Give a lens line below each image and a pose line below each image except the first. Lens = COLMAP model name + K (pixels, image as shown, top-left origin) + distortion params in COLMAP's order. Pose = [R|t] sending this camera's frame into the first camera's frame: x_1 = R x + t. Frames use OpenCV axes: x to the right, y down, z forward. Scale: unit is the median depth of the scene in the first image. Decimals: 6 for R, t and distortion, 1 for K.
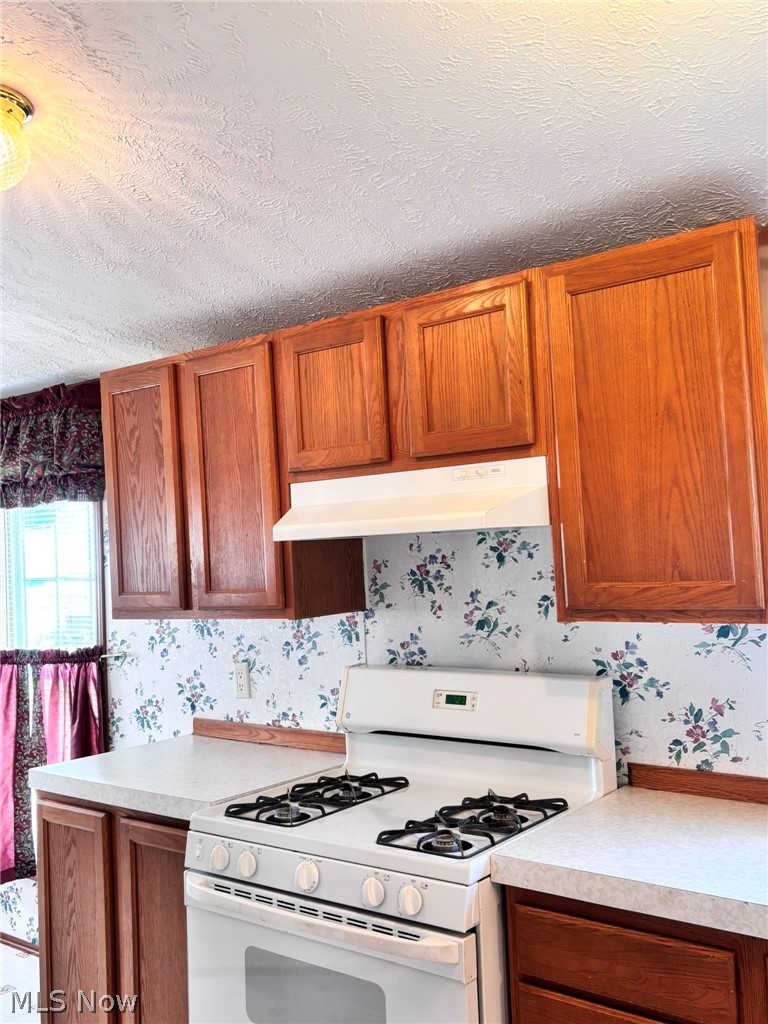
lens RADIAL K [[965.9, 0, 384.0], [0, 965.9, 512.0], [0, 0, 1]] dist [0.209401, -0.629252]
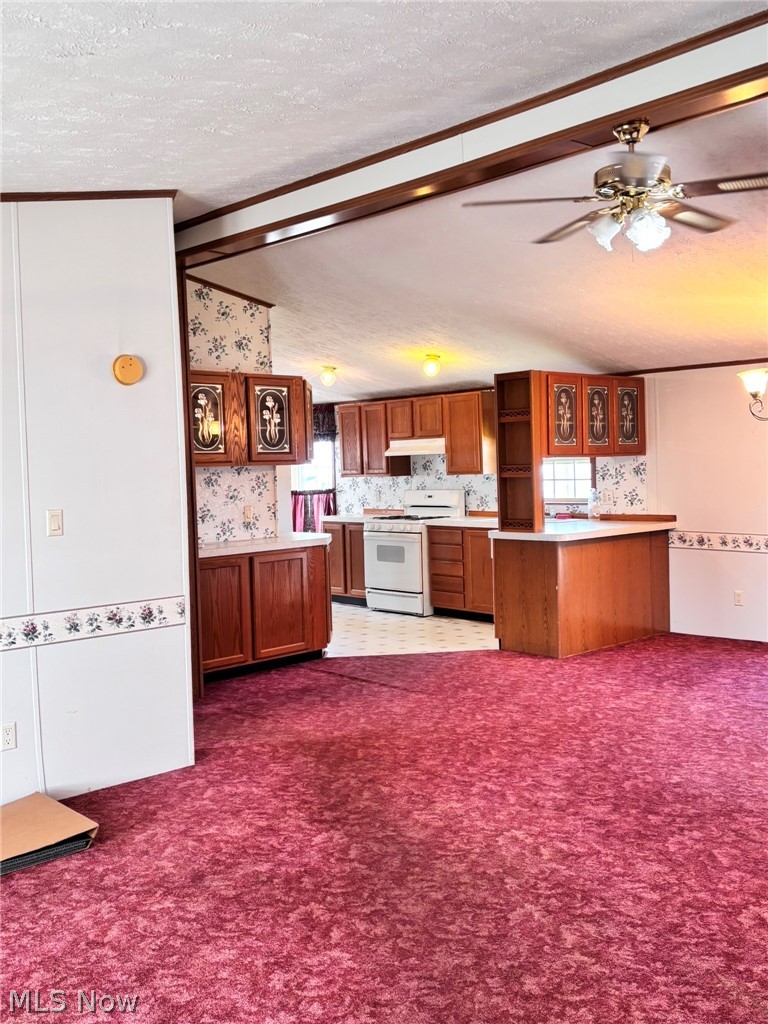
lens RADIAL K [[968.4, 0, 384.0], [0, 968.4, 512.0], [0, 0, 1]] dist [0.015969, 0.001806]
pose [[0.989060, 0.023095, -0.145694, 0.412602], [-0.009492, 0.995586, 0.093378, -0.099677], [0.147208, -0.090973, 0.984913, -2.595665]]
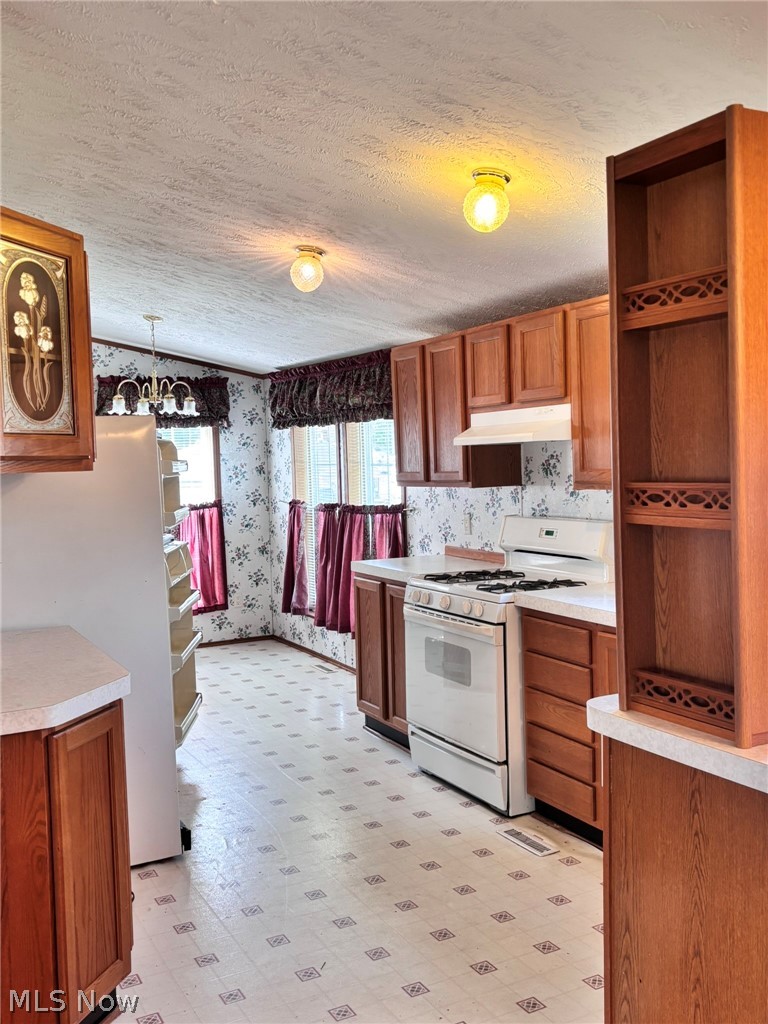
lens RADIAL K [[968.4, 0, 384.0], [0, 968.4, 512.0], [0, 0, 1]] dist [0.015969, 0.001806]
pose [[0.910216, 0.040865, -0.412113, 0.478315], [0.004809, 0.994010, 0.109186, -0.042394], [0.414106, -0.101365, 0.904567, -0.687629]]
